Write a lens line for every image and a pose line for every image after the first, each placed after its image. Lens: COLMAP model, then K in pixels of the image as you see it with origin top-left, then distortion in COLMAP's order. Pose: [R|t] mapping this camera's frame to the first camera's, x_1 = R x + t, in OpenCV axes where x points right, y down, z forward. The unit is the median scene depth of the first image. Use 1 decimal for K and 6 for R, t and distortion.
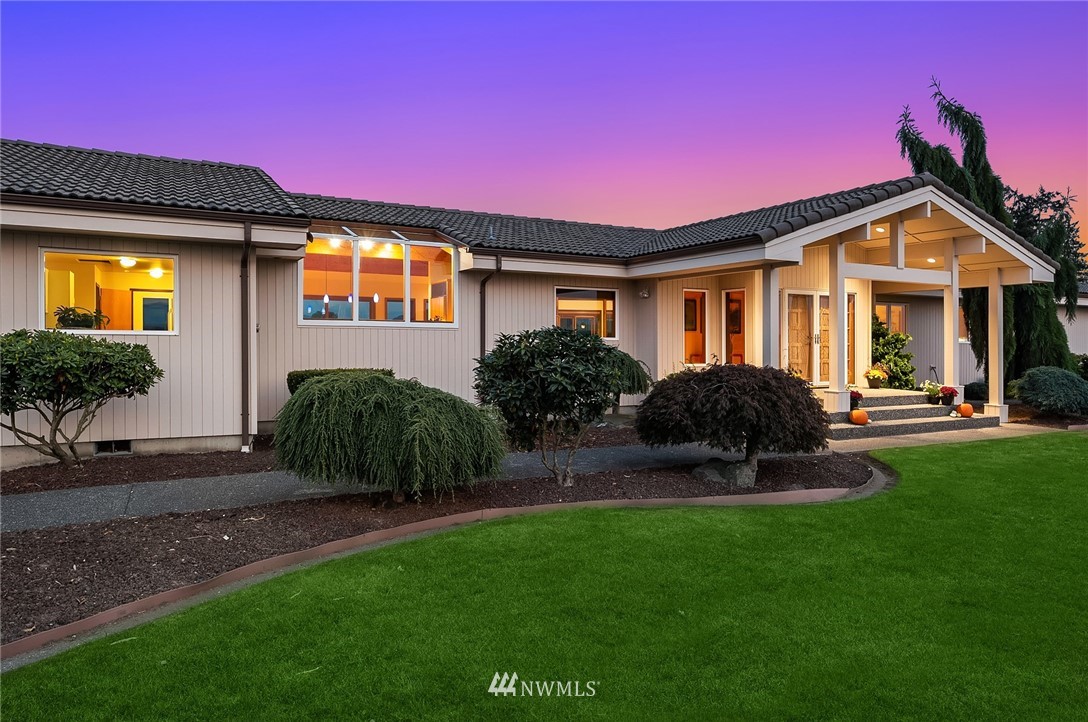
lens RADIAL K [[701.2, 0, 543.1], [0, 701.2, 357.1], [0, 0, 1]] dist [-0.004010, 0.001251]
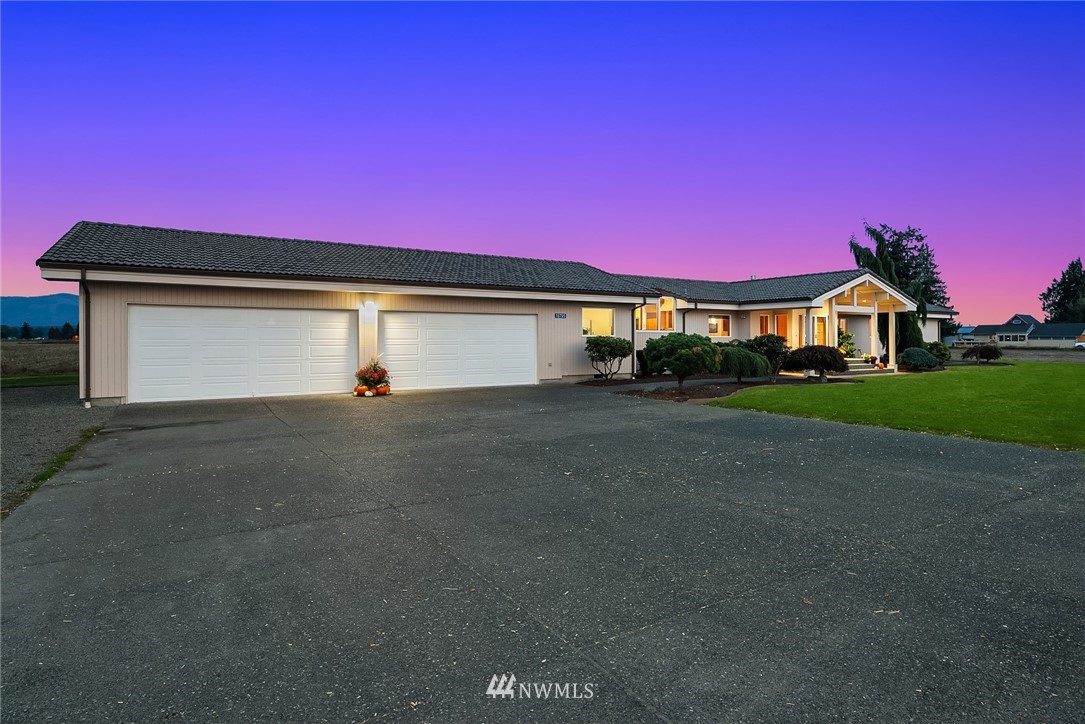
lens RADIAL K [[595.1, 0, 544.6], [0, 595.1, 355.2], [0, 0, 1]] dist [-0.001658, 0.001159]
pose [[0.997522, -0.009724, 0.069683, -0.619364], [0.009287, 0.999935, 0.006592, 0.015079], [-0.069743, -0.005928, 0.997547, -0.856145]]
